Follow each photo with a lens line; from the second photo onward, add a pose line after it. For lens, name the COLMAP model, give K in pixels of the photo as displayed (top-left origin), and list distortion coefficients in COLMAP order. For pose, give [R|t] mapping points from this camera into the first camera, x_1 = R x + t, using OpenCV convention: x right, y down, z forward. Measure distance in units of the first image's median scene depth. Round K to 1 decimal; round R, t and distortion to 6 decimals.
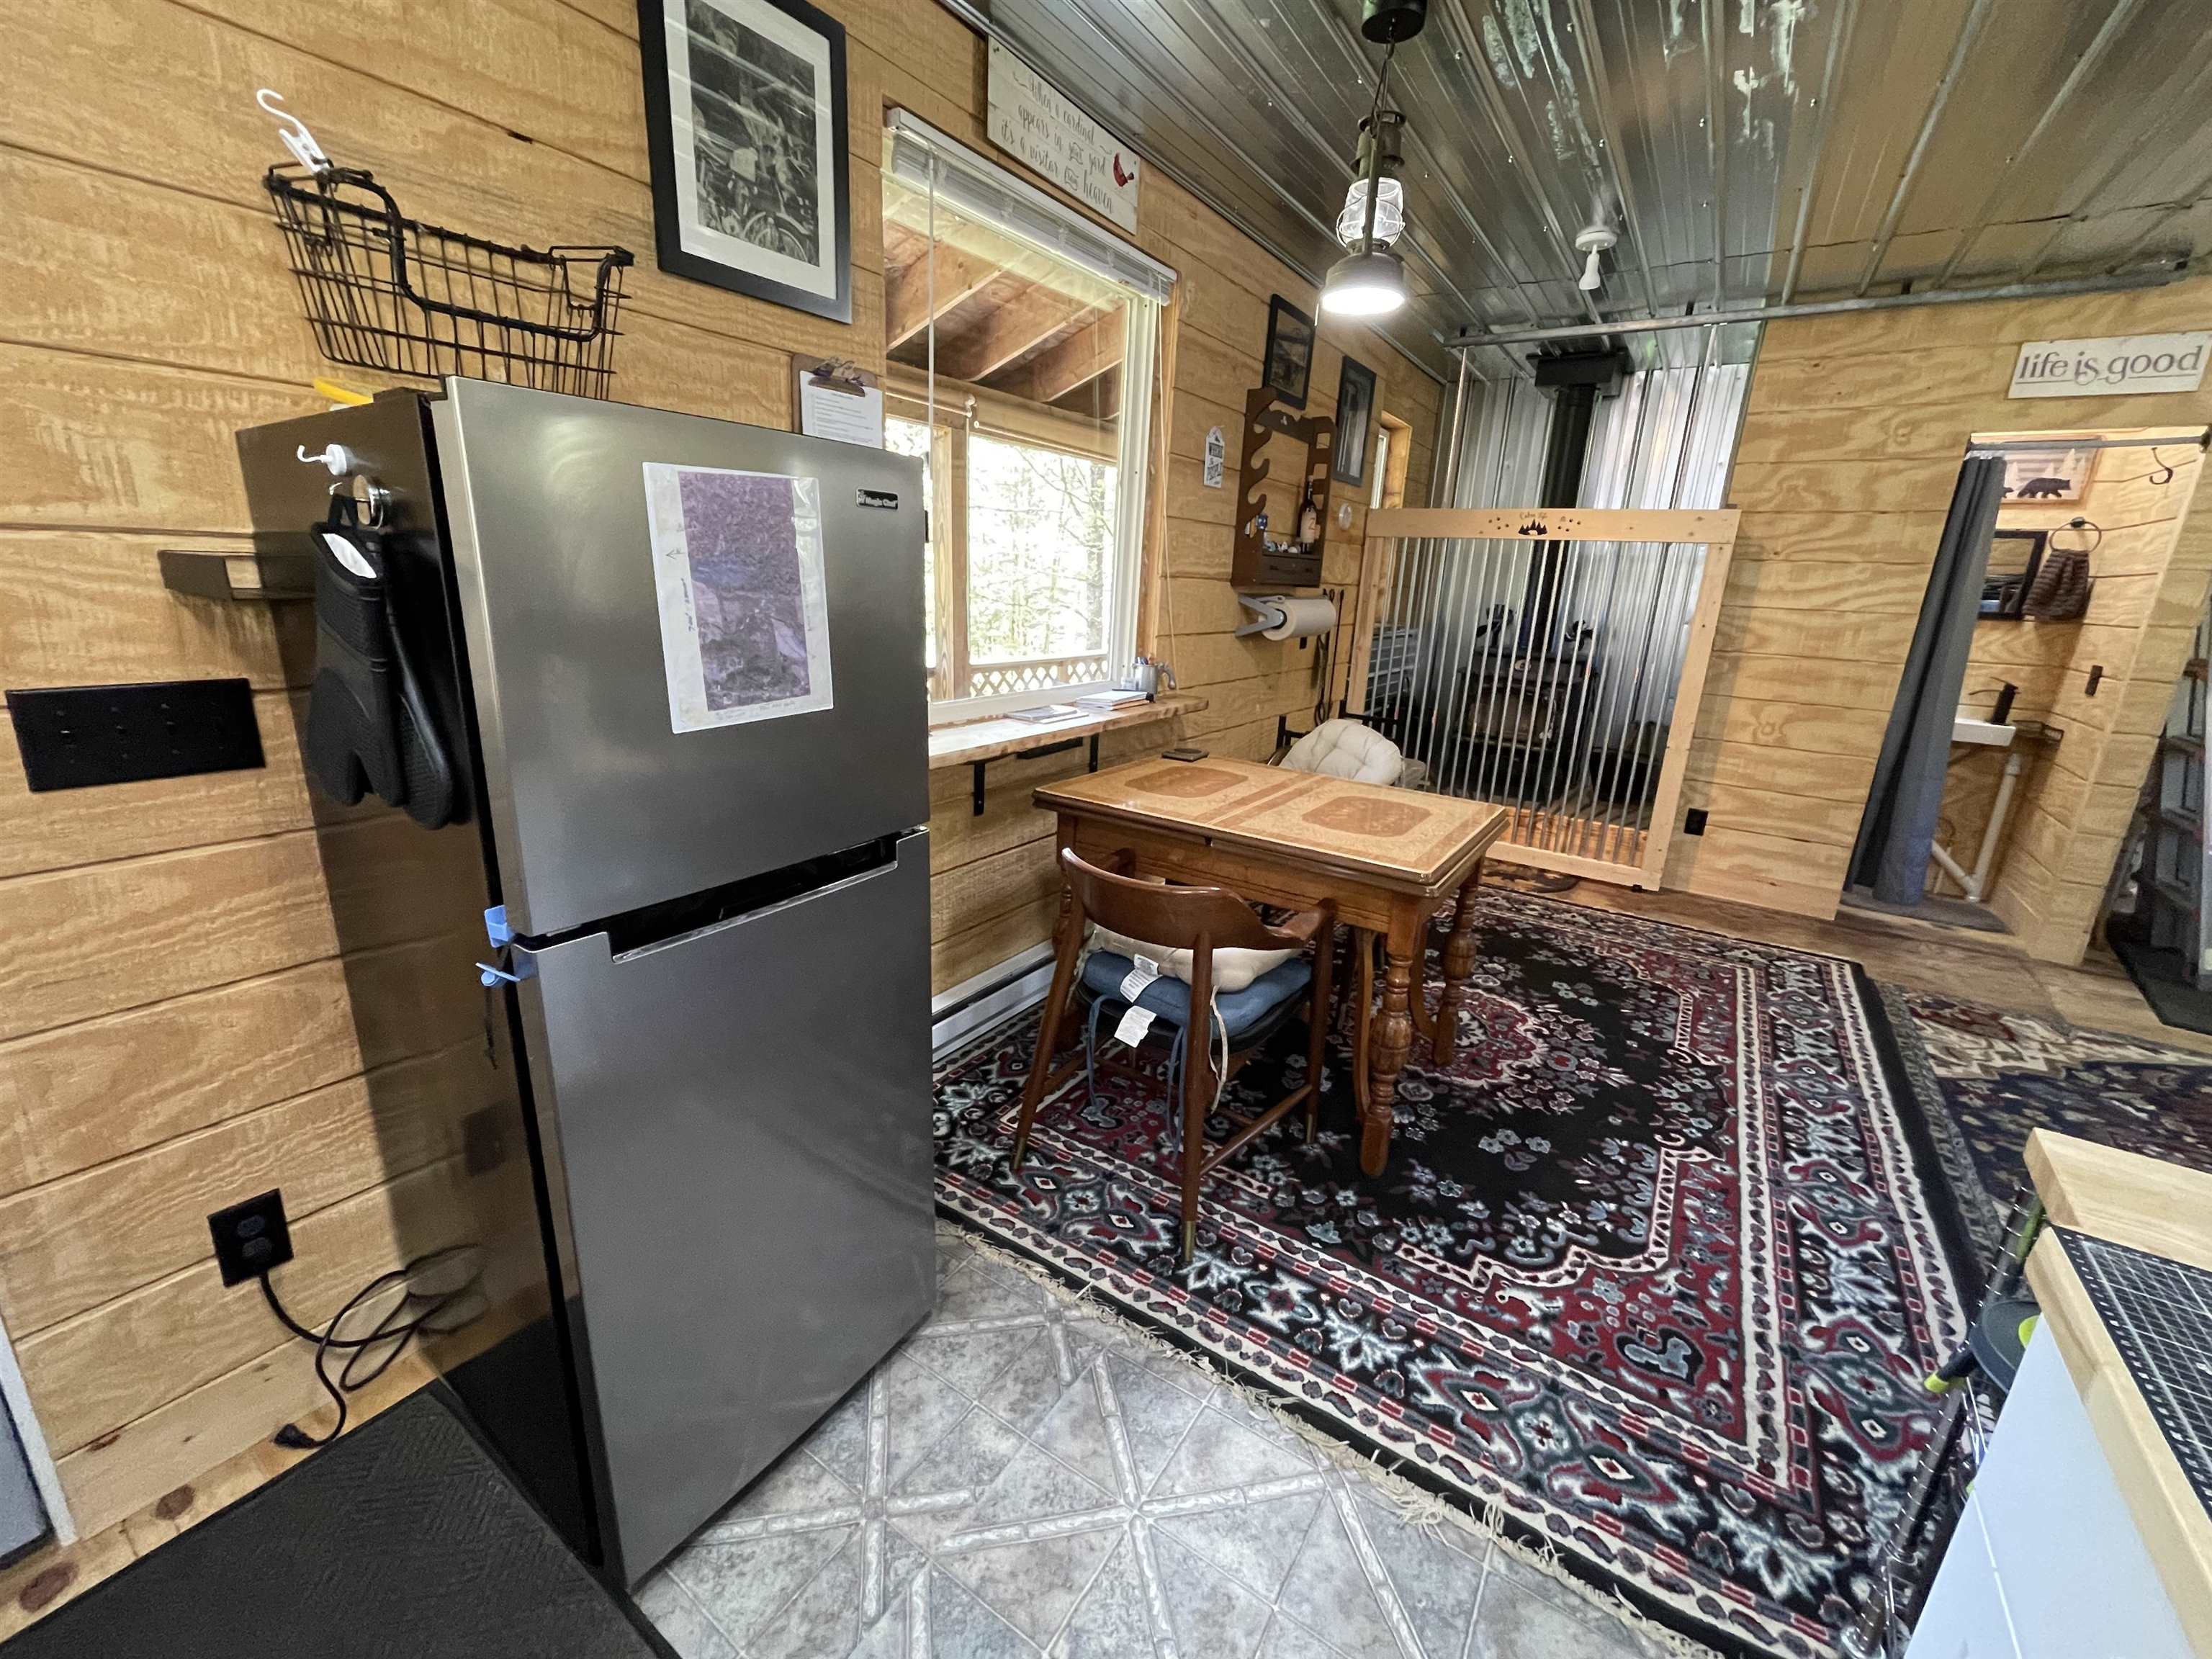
lens RADIAL K [[905.2, 0, 1107.4], [0, 905.2, 819.6], [0, 0, 1]] dist [-0.002000, -0.000065]
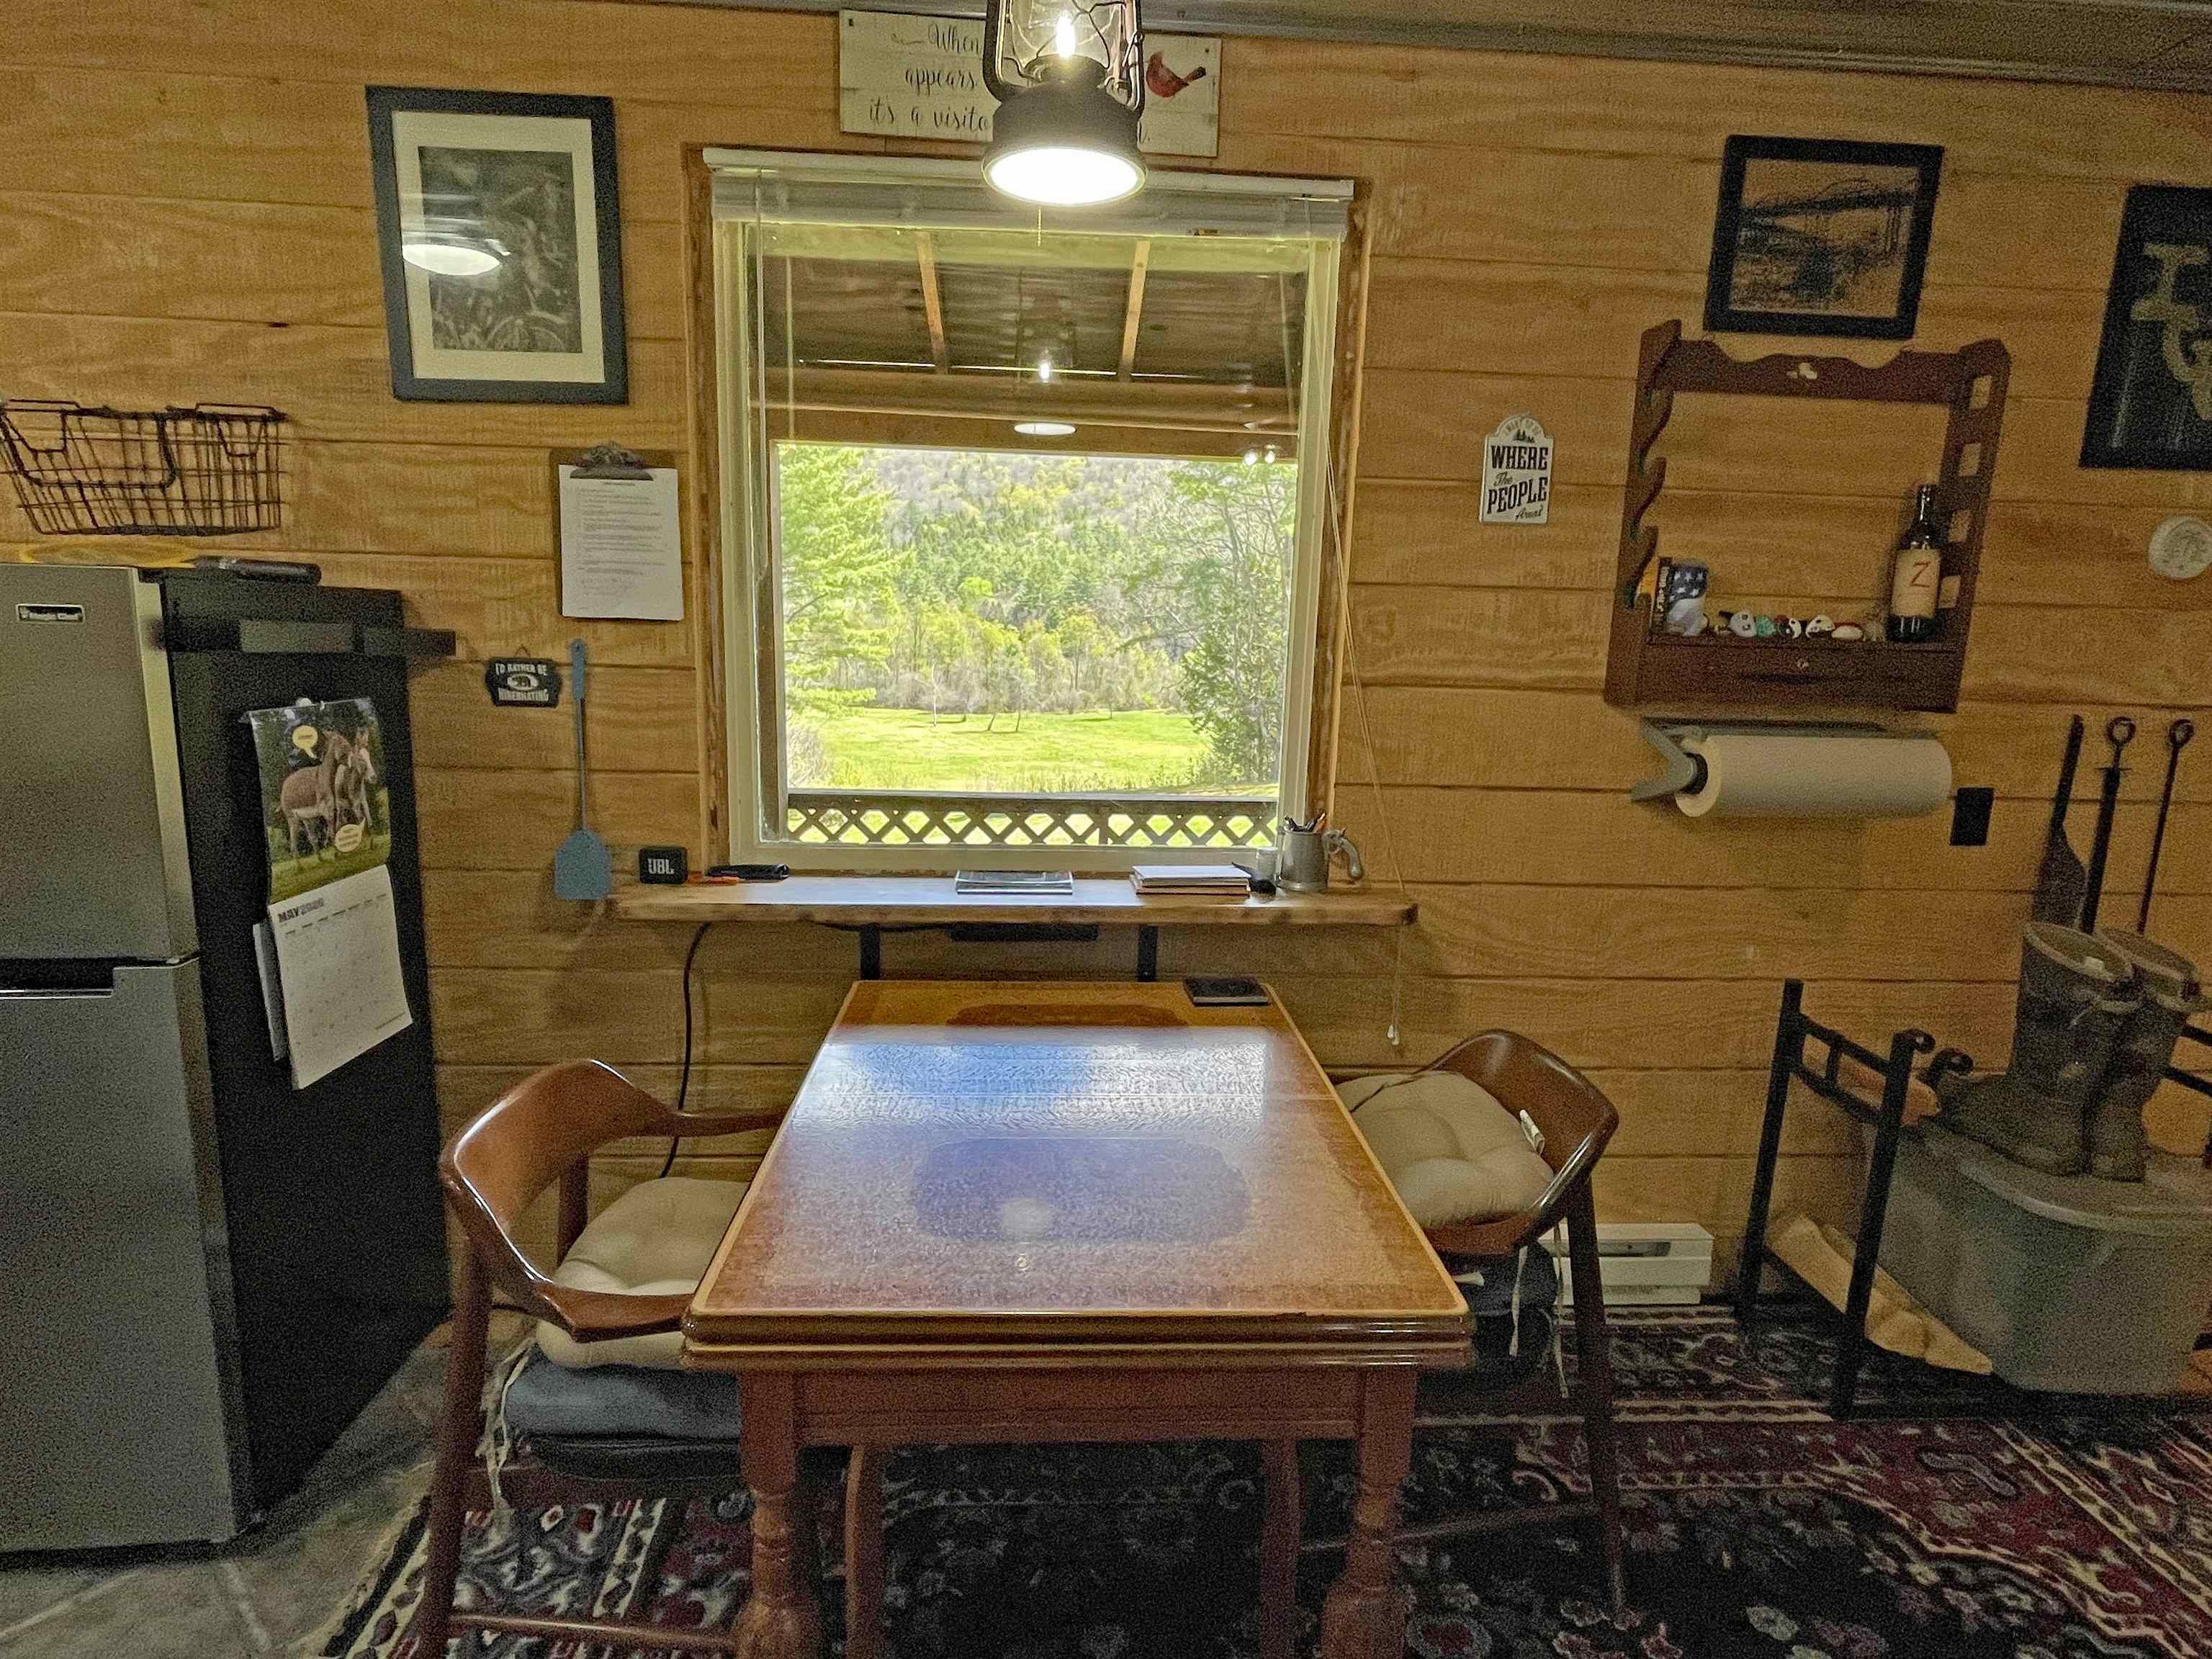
lens RADIAL K [[1147.1, 0, 1102.5], [0, 1147.1, 815.7], [0, 0, 1]] dist [-0.012243, 0.003067]
pose [[0.603395, 0.109187, -0.789932, 0.641439], [-0.211567, 0.977002, -0.026563, -0.156762], [0.768865, 0.183152, 0.612619, 0.522161]]
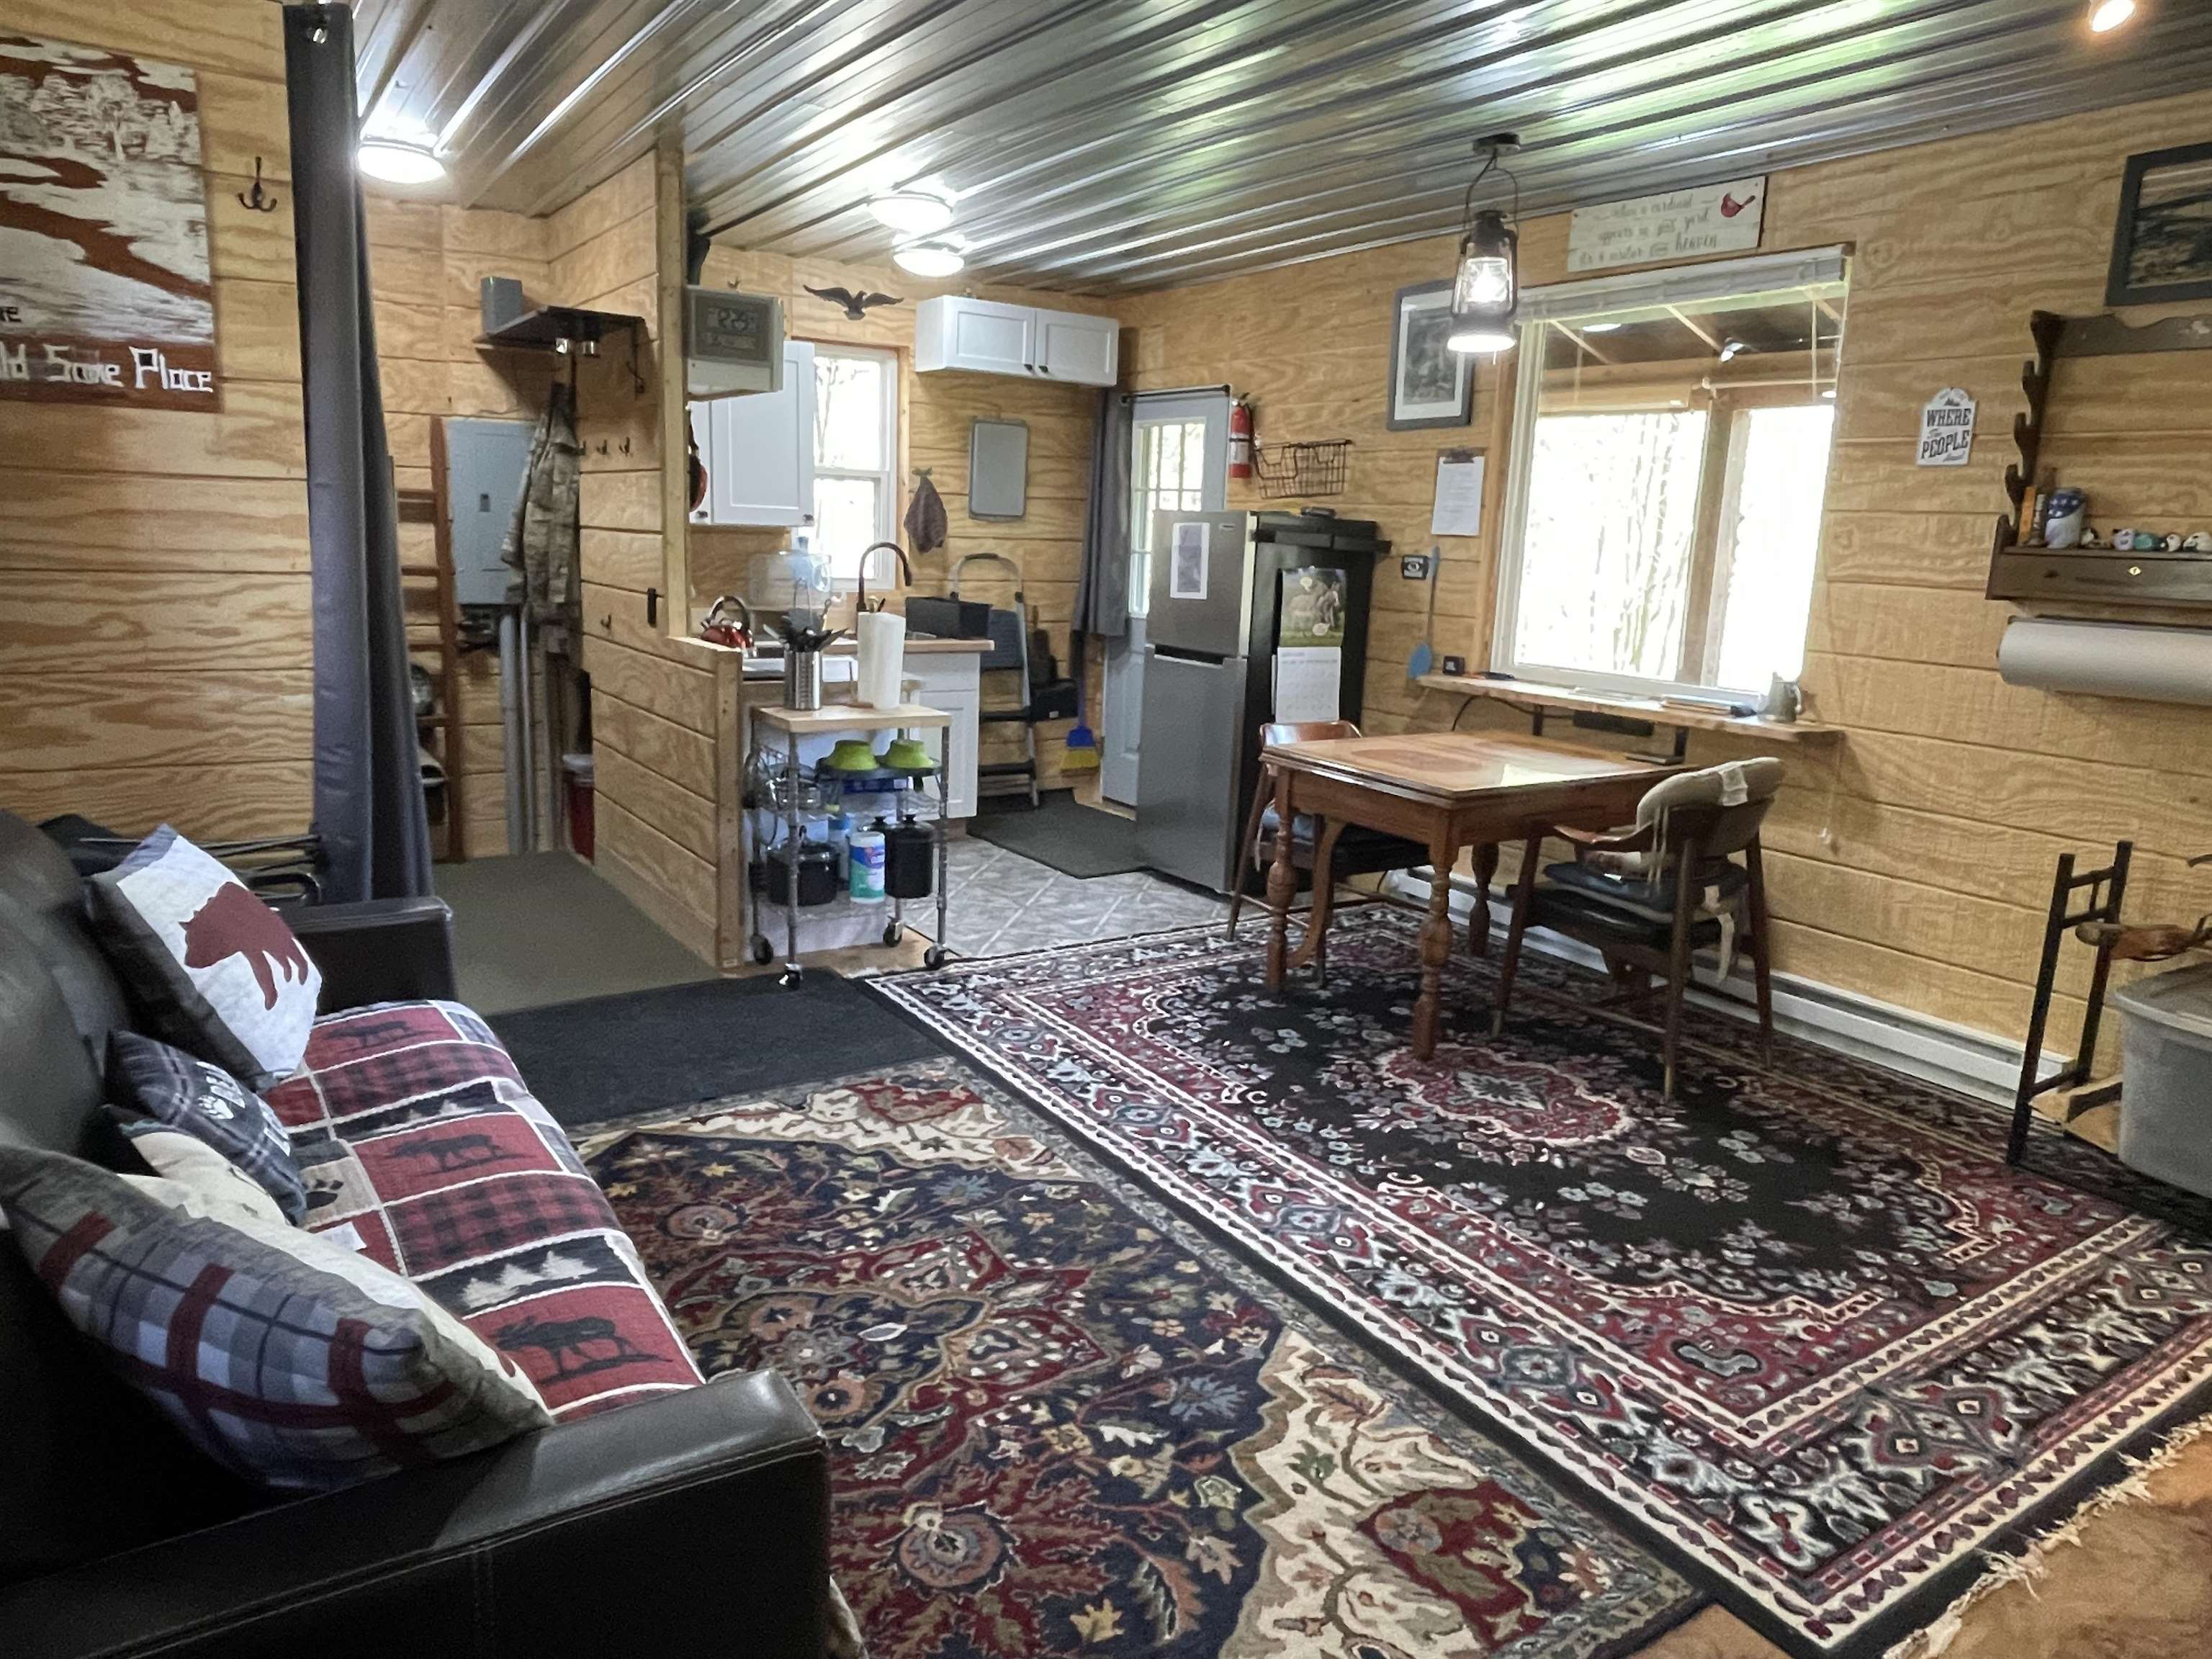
lens RADIAL K [[1428.6, 0, 1101.2], [0, 1428.6, 837.0], [0, 0, 1]] dist [-0.005460, -0.006089]
pose [[-0.388357, 0.143165, -0.910320, 1.808096], [-0.292067, 0.917805, 0.268943, -0.246928], [0.874000, 0.370320, -0.314622, 1.073439]]
